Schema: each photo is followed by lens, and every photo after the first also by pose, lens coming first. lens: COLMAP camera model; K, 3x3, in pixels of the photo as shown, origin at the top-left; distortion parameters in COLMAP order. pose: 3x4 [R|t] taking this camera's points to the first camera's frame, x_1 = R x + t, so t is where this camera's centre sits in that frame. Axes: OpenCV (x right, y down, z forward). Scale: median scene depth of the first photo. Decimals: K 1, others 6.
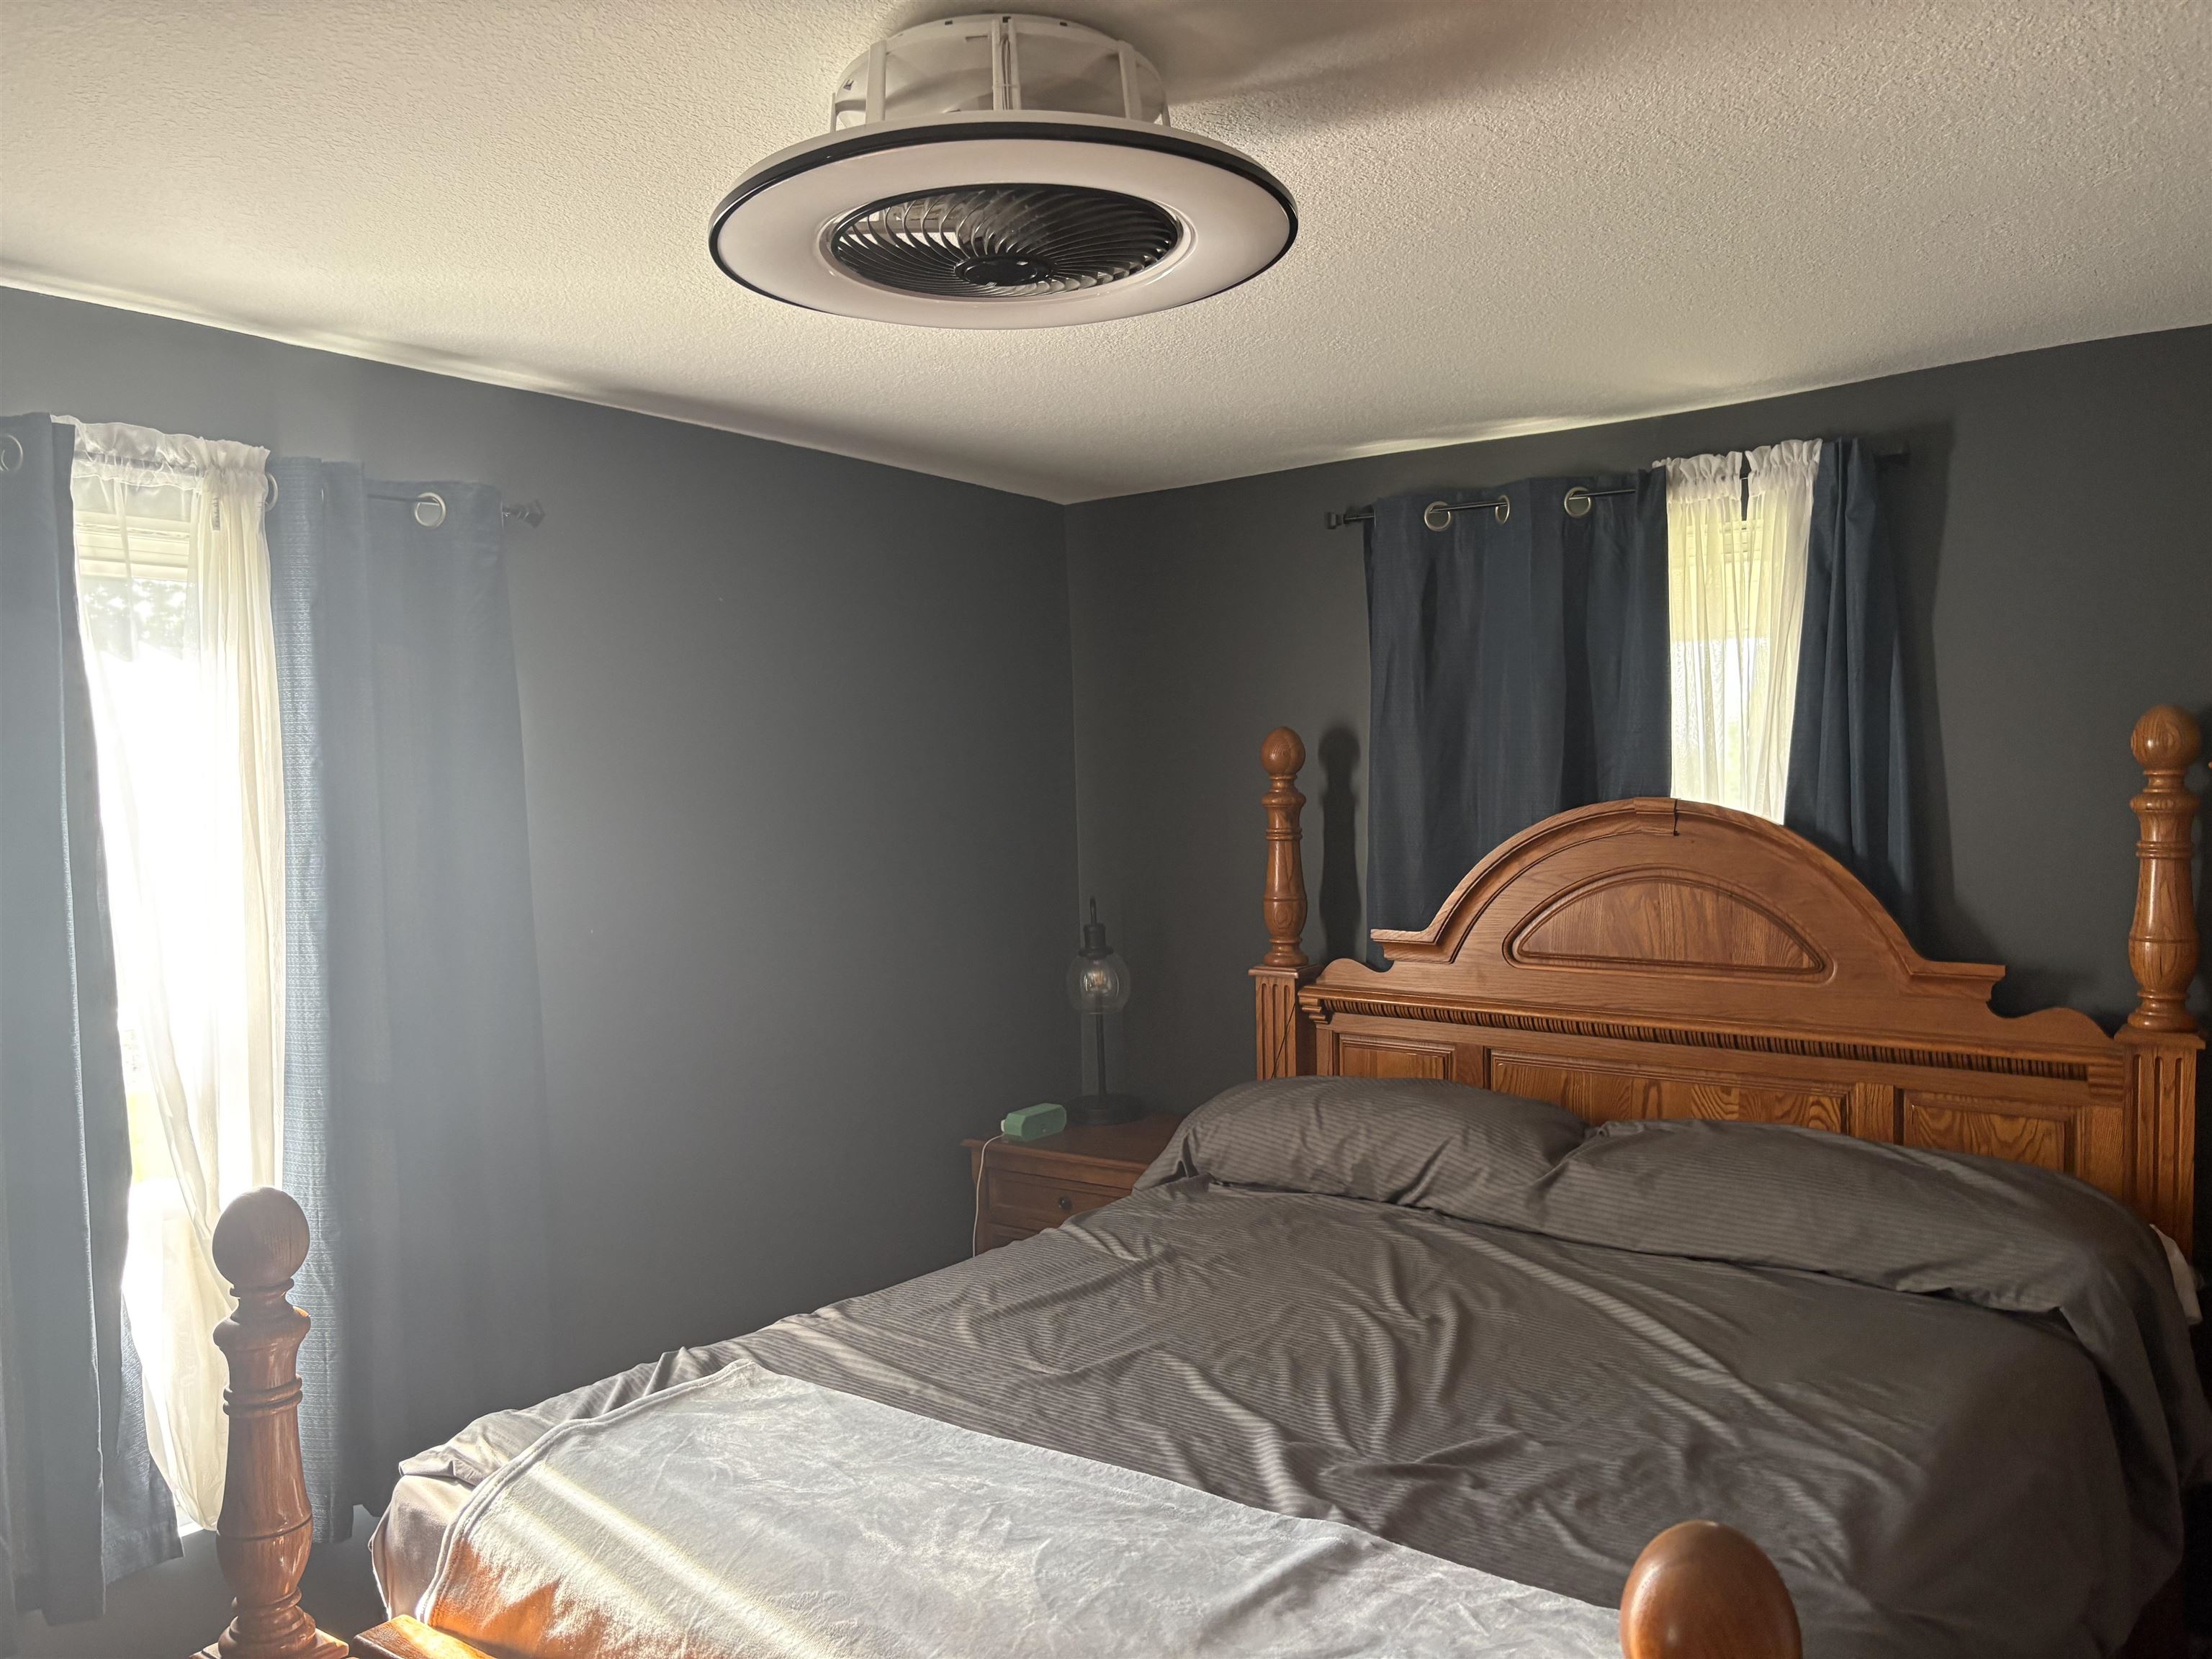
lens RADIAL K [[1699.8, 0, 1102.5], [0, 1699.8, 825.8], [0, 0, 1]] dist [0.030513, -0.032135]
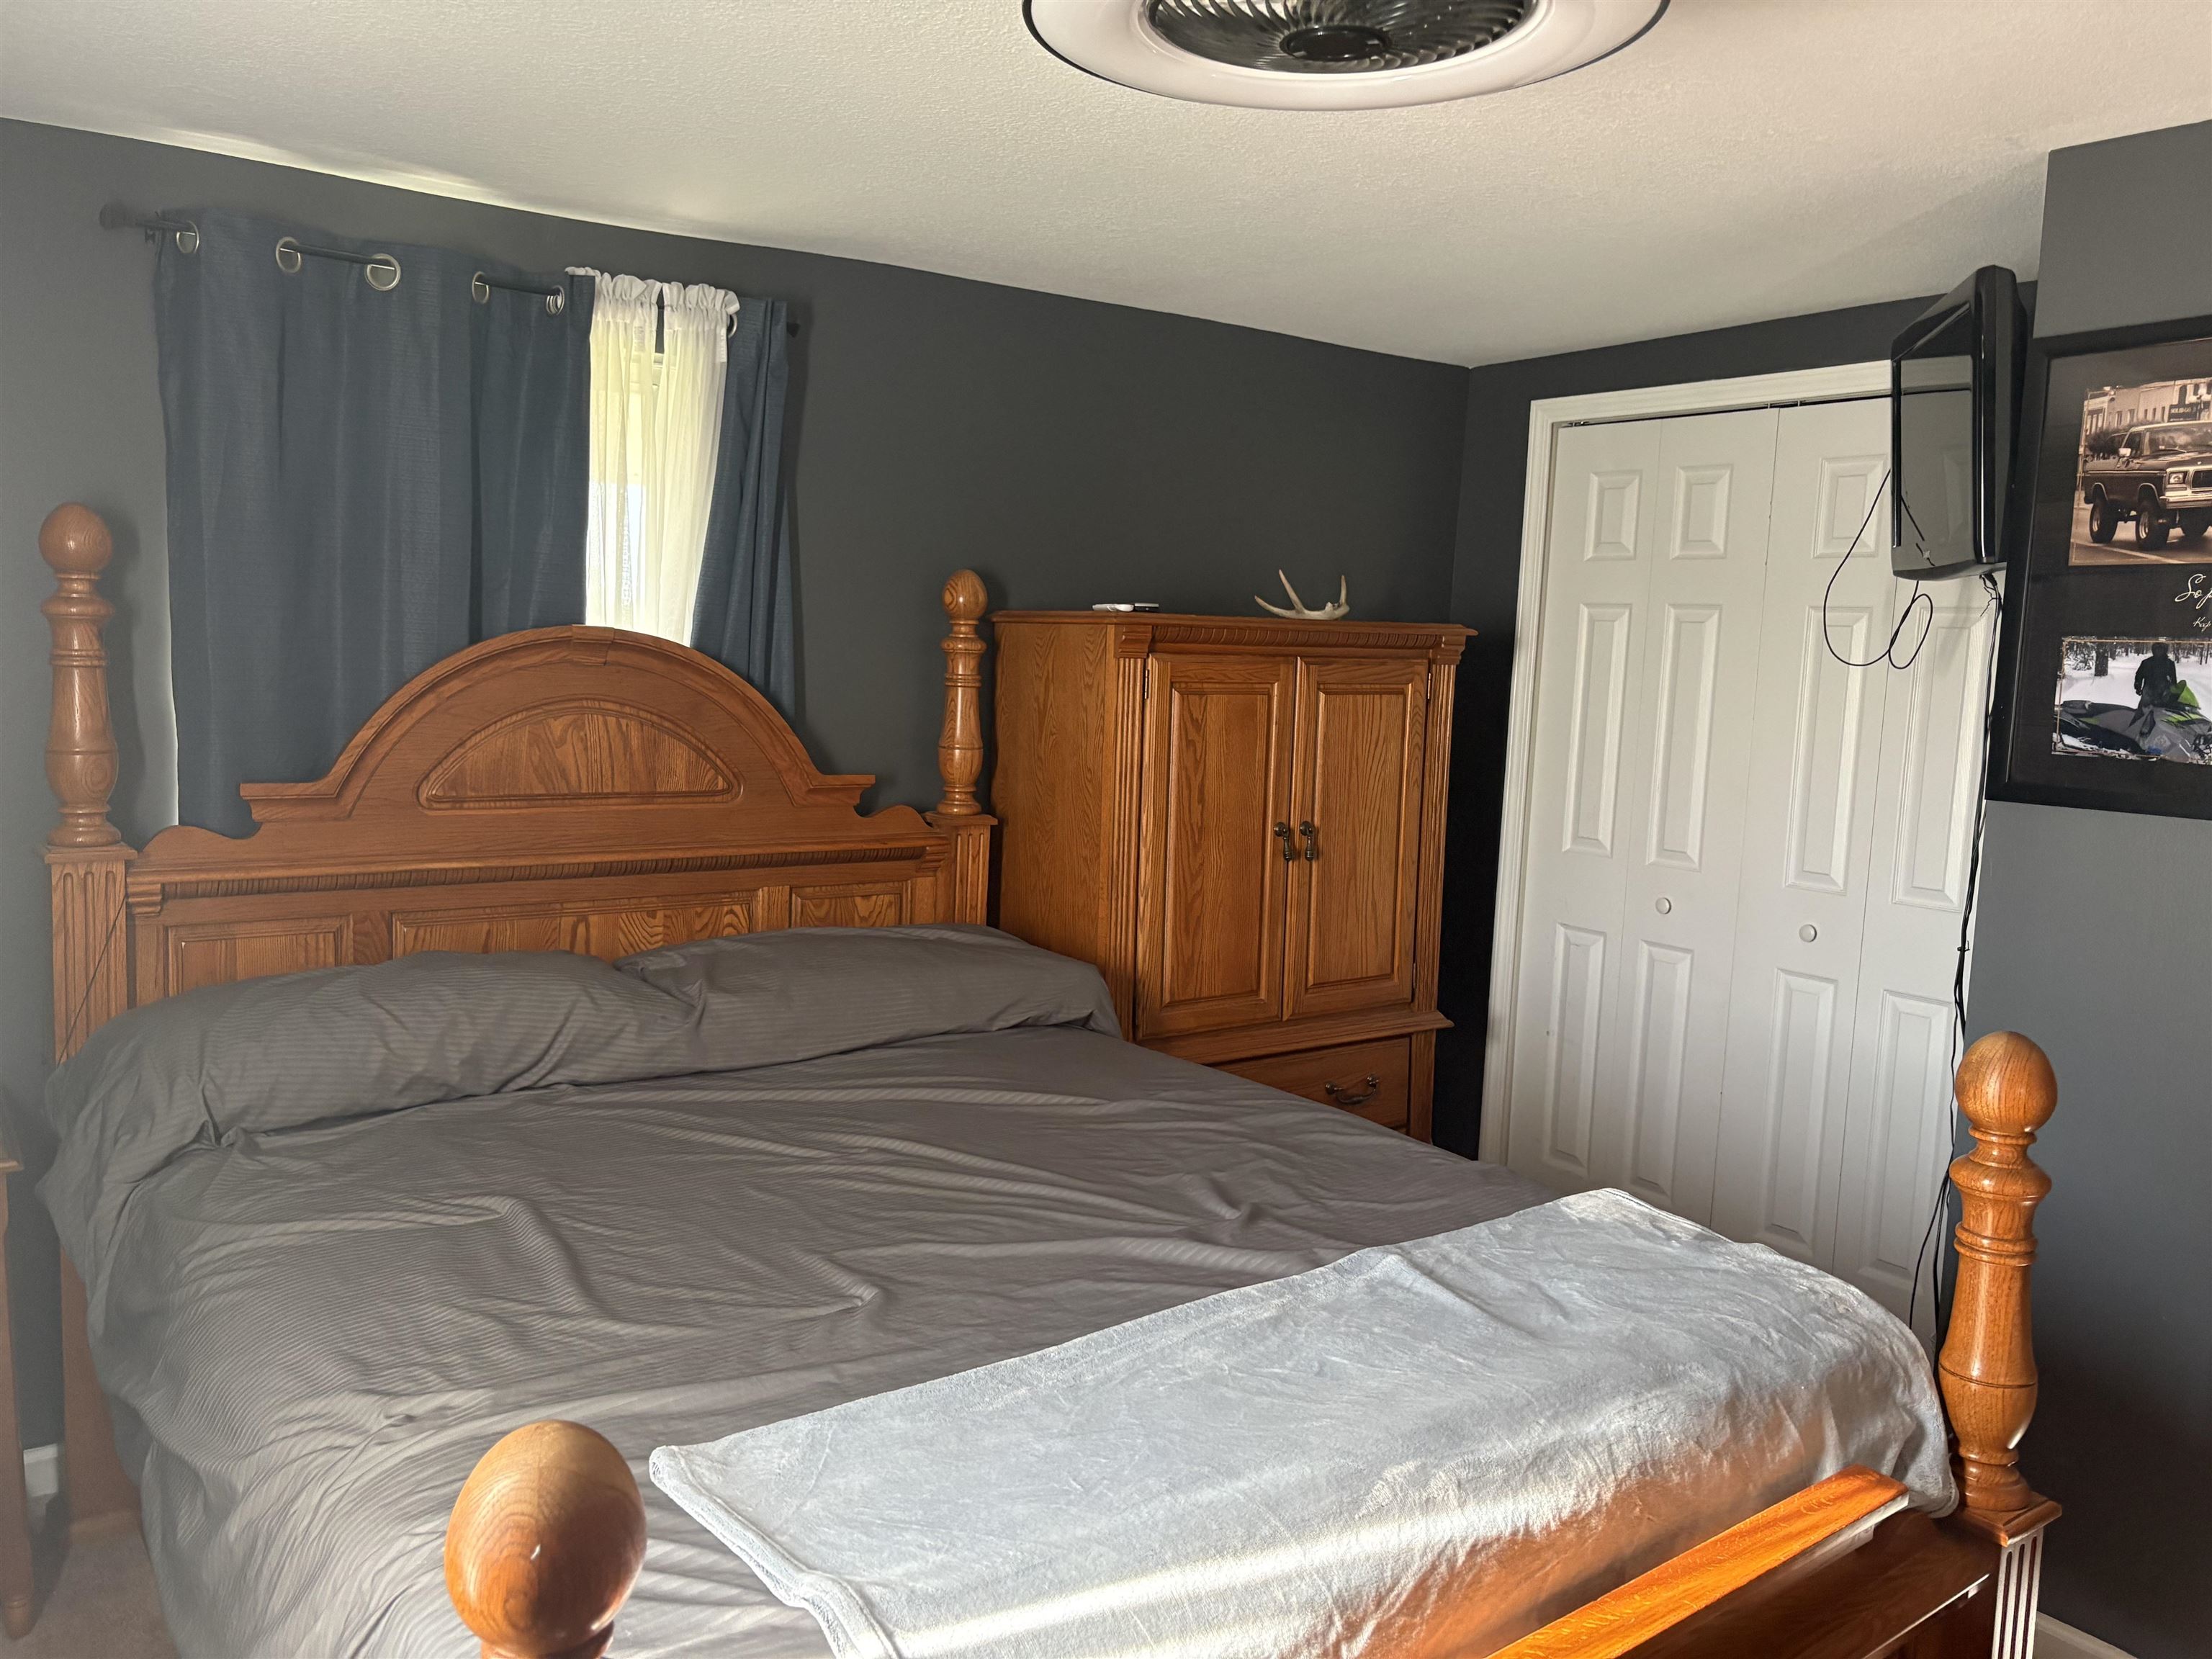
lens RADIAL K [[1699.8, 0, 1102.9], [0, 1699.8, 834.6], [0, 0, 1]] dist [0.030513, -0.032135]
pose [[0.255469, -0.088564, 0.962752, -0.564977], [-0.012895, 0.995395, 0.094988, 0.005805], [-0.966731, -0.036681, 0.253150, 0.486210]]
